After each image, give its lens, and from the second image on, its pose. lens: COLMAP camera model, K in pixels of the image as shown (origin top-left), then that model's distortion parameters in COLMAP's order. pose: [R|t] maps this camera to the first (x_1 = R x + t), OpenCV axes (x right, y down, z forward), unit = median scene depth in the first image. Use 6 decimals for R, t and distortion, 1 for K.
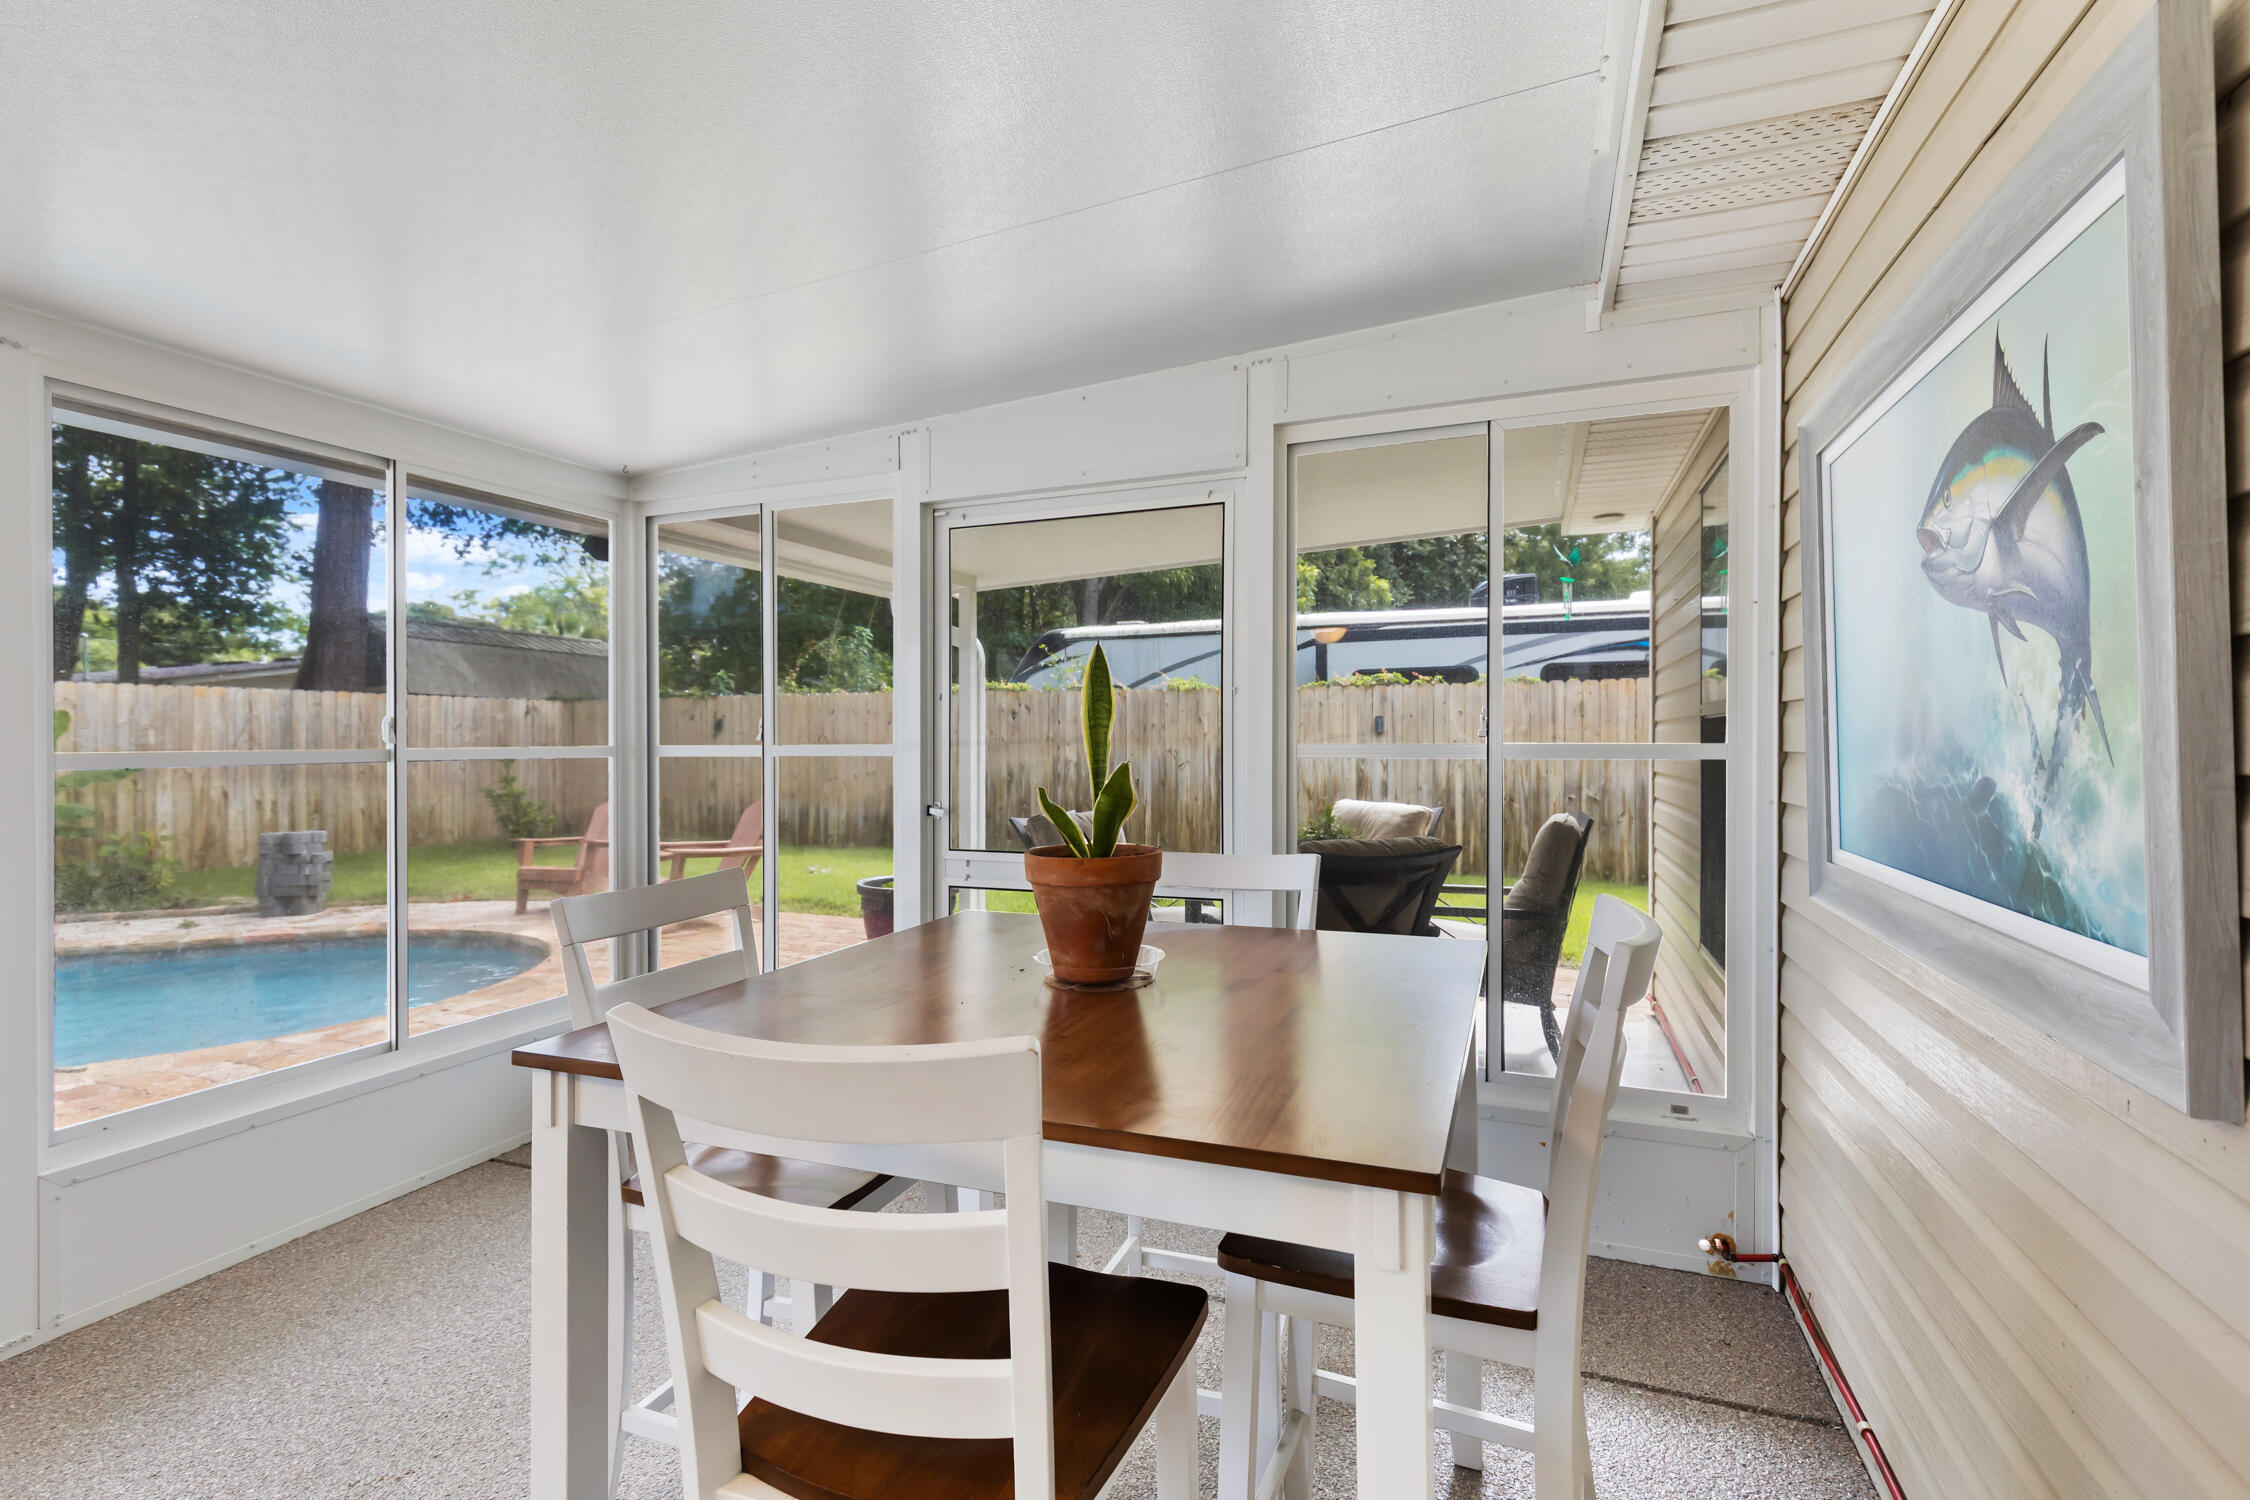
lens RADIAL K [[1040.3, 0, 1109.4], [0, 1040.3, 739.8], [0, 0, 1]] dist [0.014686, -0.002069]
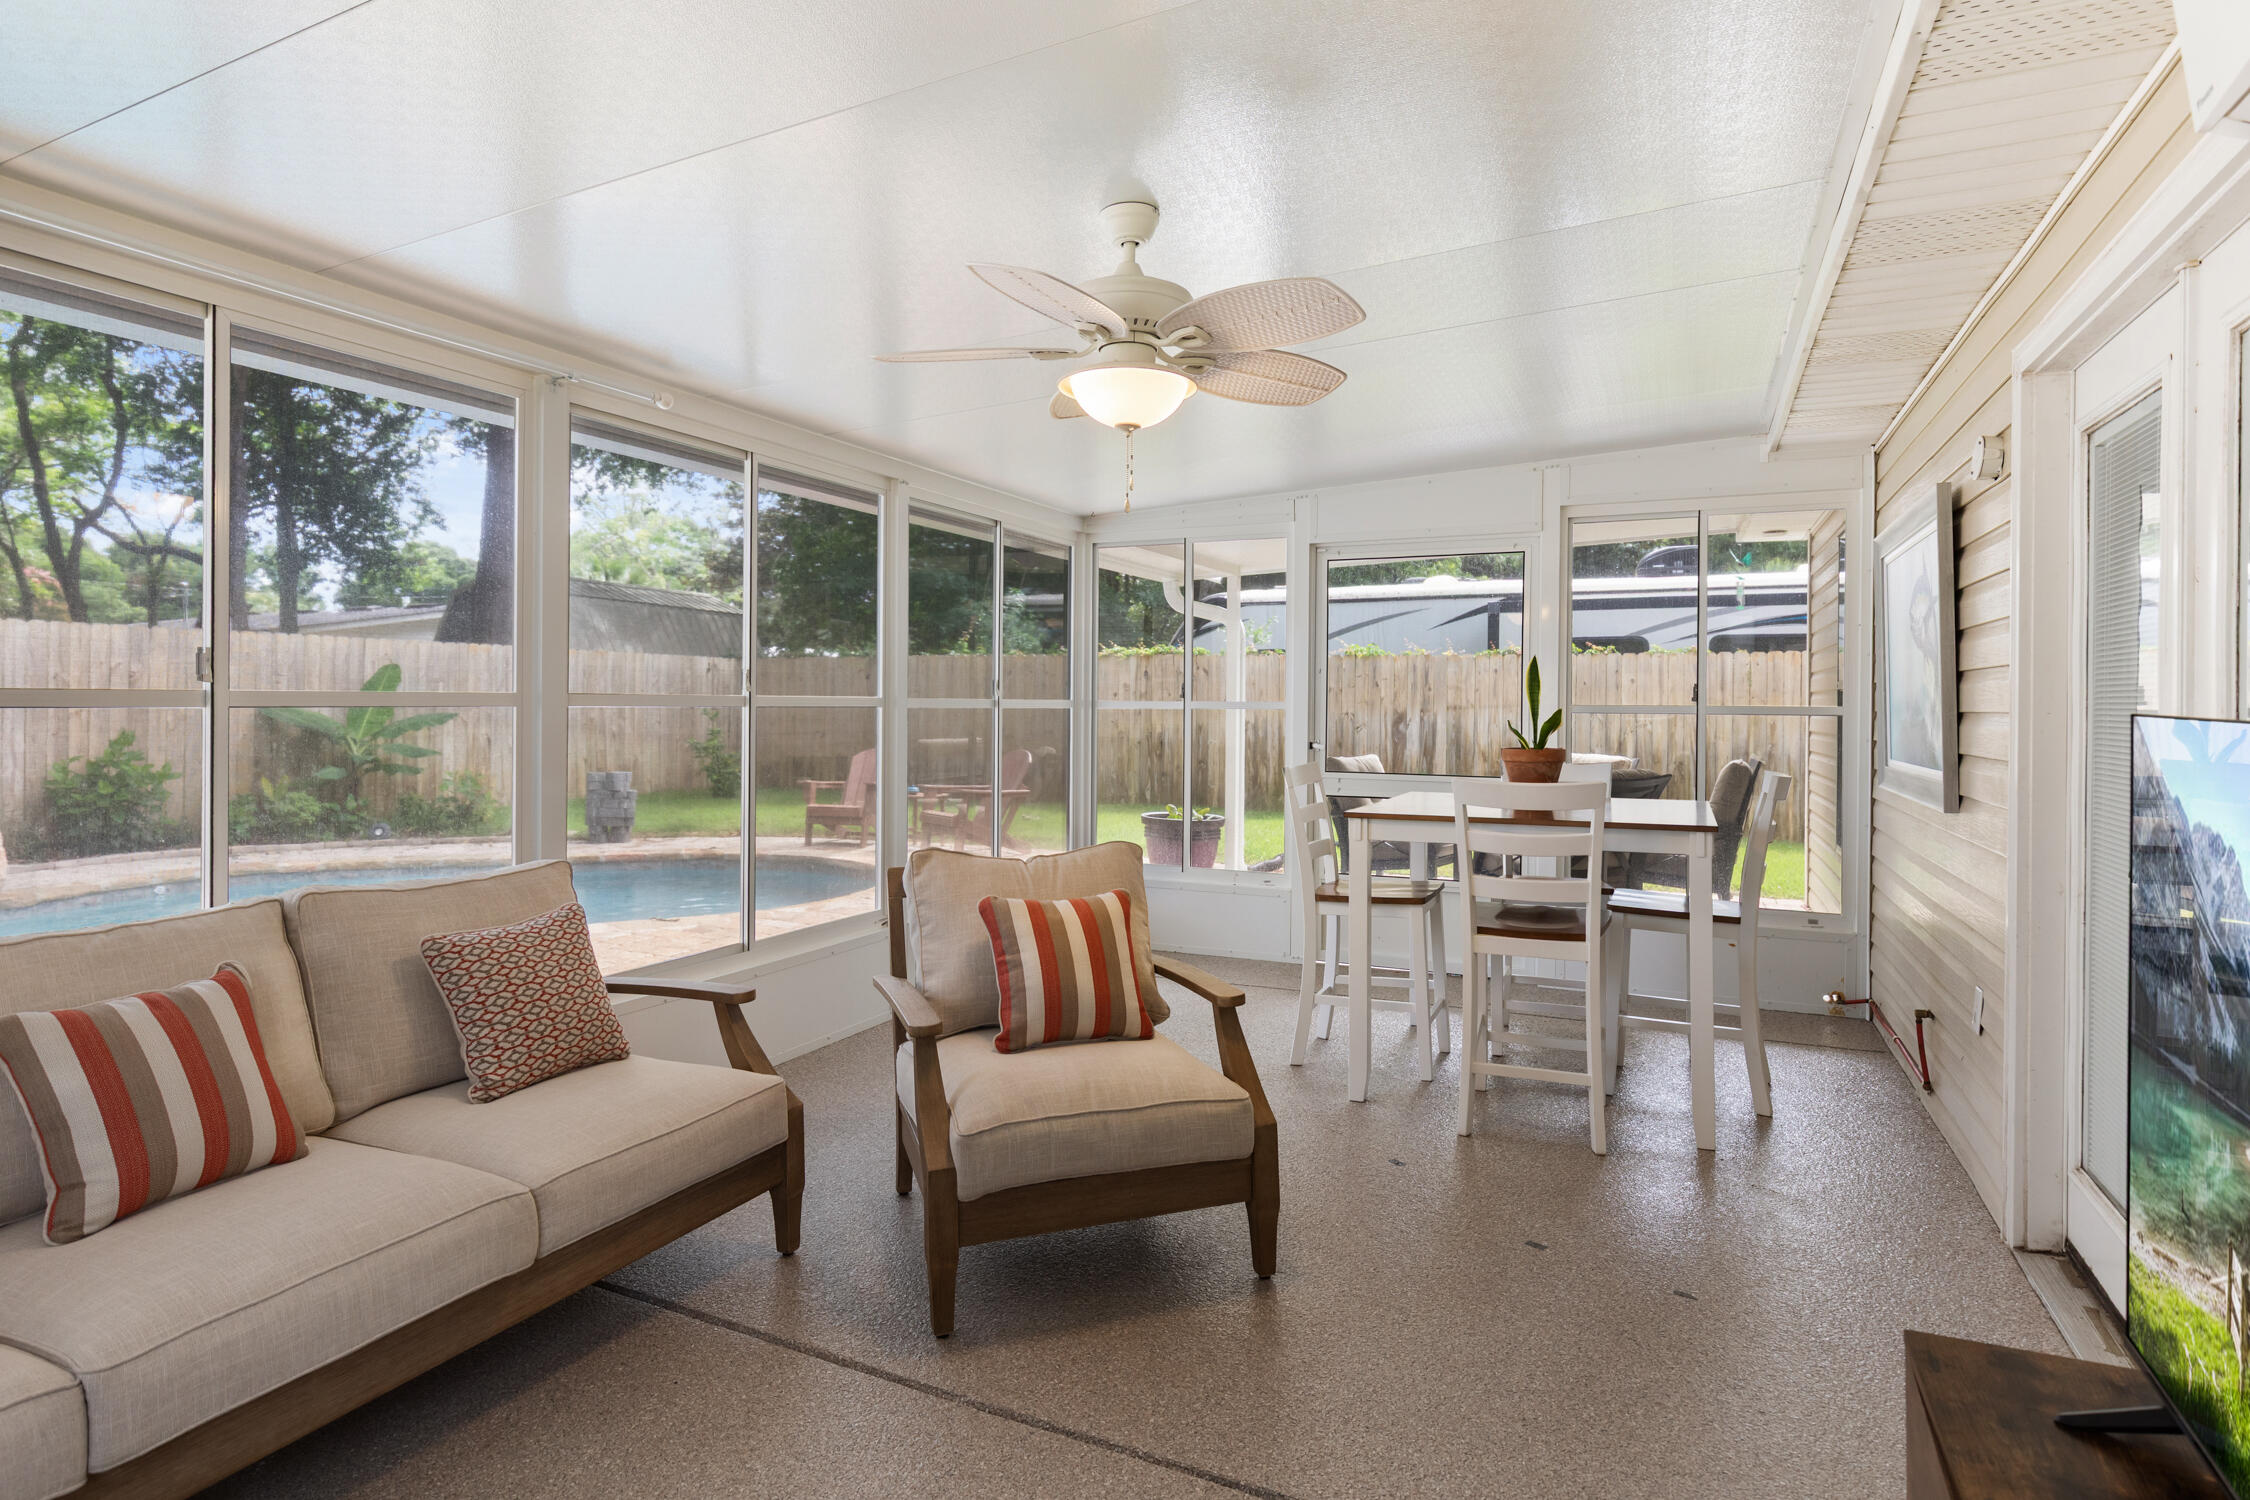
lens RADIAL K [[1180.7, 0, 1131.5], [0, 1180.7, 687.9], [0, 0, 1]] dist [0.002959, 0.000287]
pose [[0.998495, 0.012296, -0.053441, -0.135071], [-0.012984, 0.999837, -0.012563, 0.003469], [0.053278, 0.013238, 0.998492, -0.285797]]
